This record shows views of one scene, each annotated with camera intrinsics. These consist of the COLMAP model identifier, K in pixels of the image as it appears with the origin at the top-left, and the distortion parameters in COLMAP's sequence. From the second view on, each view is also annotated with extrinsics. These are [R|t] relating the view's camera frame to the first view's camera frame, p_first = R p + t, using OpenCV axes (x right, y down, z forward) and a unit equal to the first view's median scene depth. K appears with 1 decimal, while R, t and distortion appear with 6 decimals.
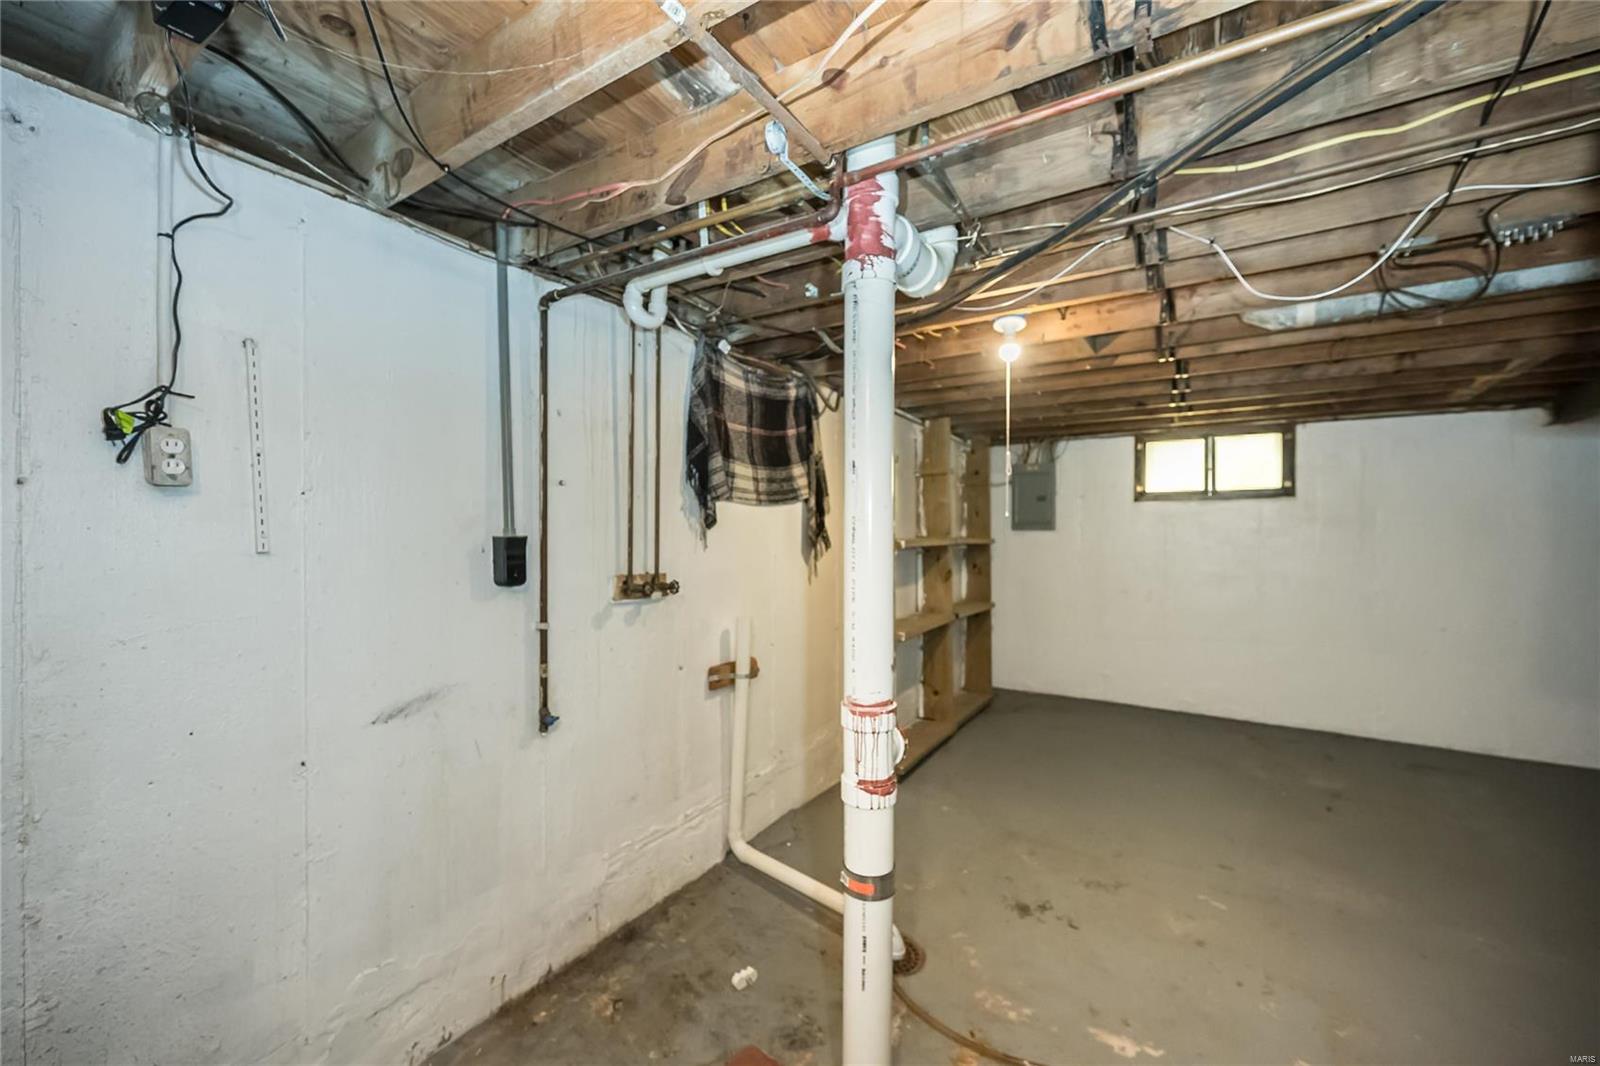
lens RADIAL K [[637.9, 0, 793.8], [0, 637.9, 539.1], [0, 0, 1]] dist [0.003801, -0.000583]
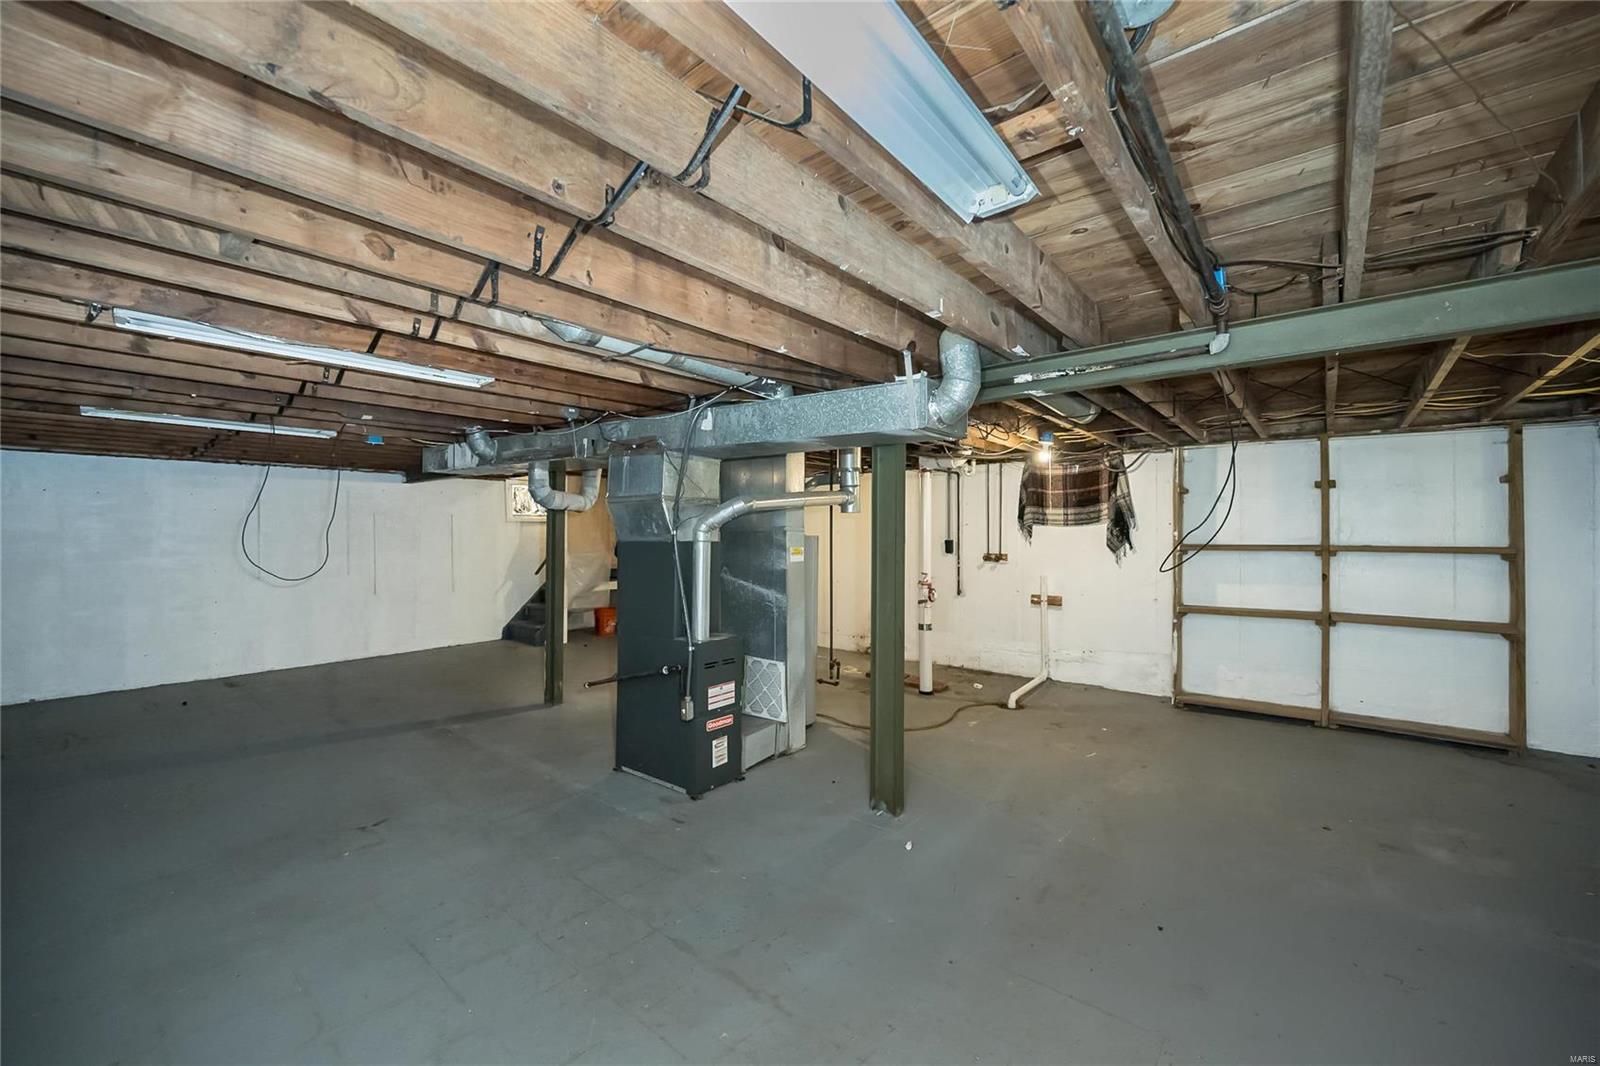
lens RADIAL K [[637.9, 0, 800.4], [0, 637.9, 537.8], [0, 0, 1]] dist [0.003801, -0.000583]
pose [[-0.141600, -0.008459, -0.989888, 2.352869], [-0.013465, 0.999887, -0.006618, 0.012764], [0.989832, 0.012391, -0.141698, 0.453534]]
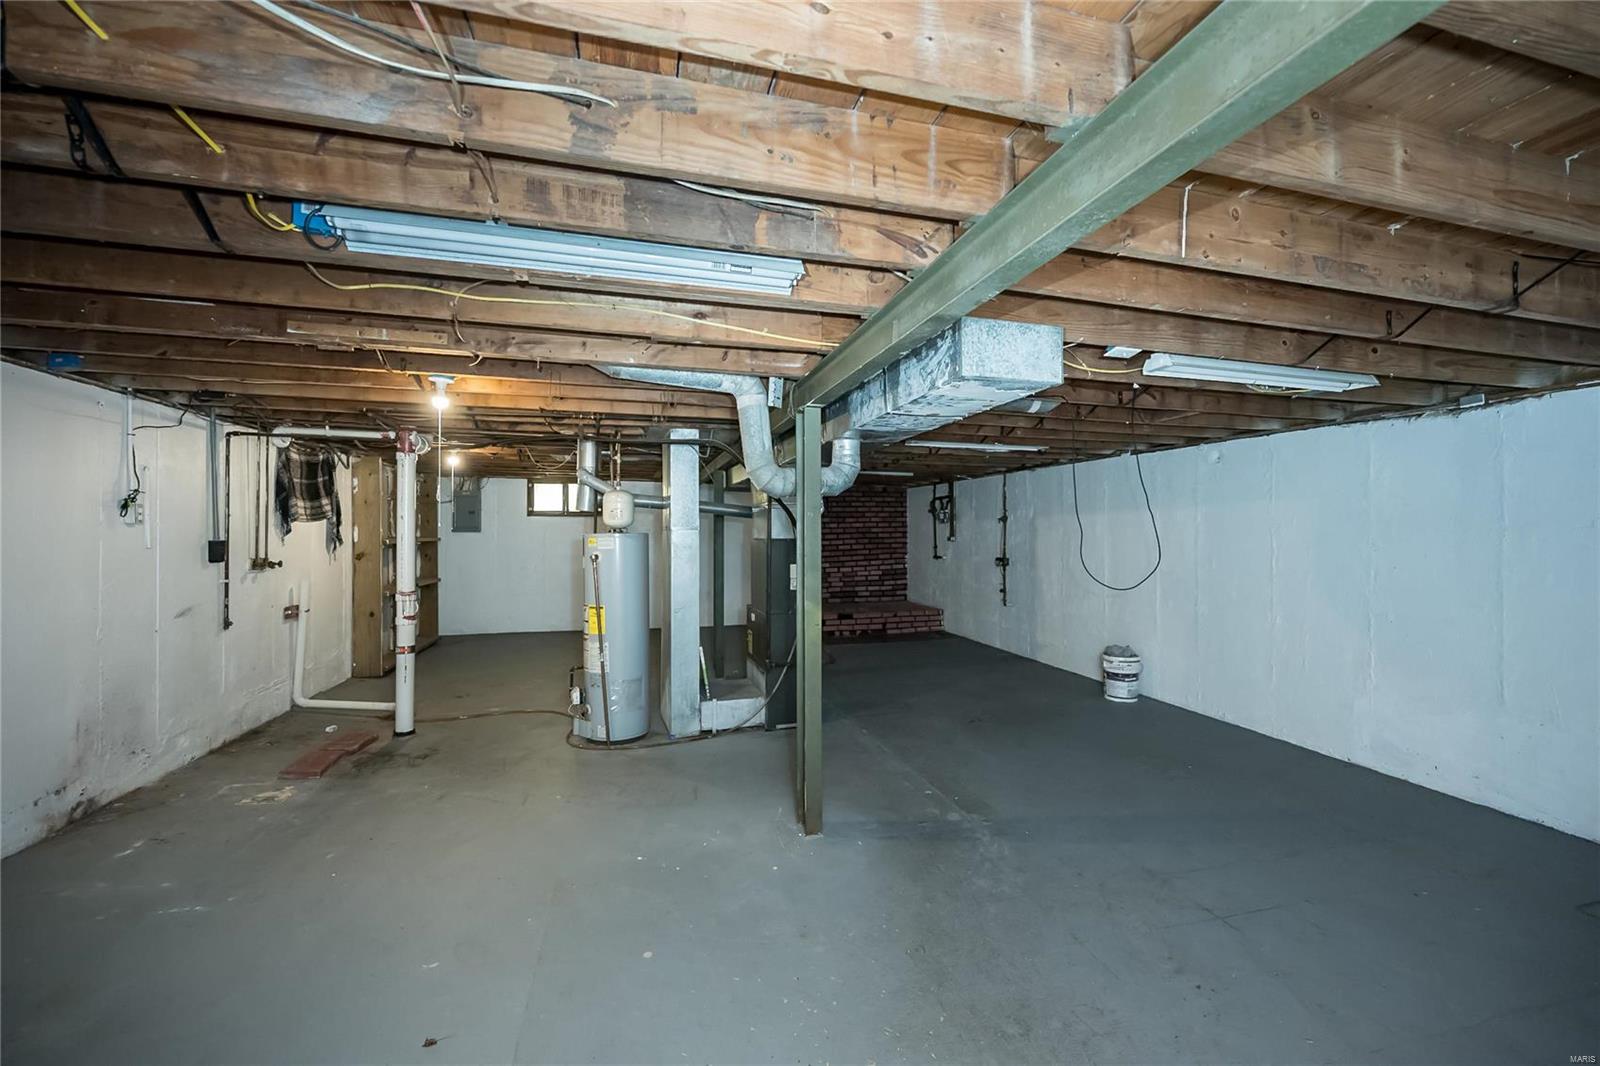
lens RADIAL K [[637.9, 0, 796.4], [0, 637.9, 527.9], [0, 0, 1]] dist [0.003801, -0.000583]
pose [[0.675909, 0.003081, 0.736979, -0.497588], [0.005619, 0.999941, -0.009333, -0.011008], [-0.736964, 0.010449, 0.675852, -1.401386]]
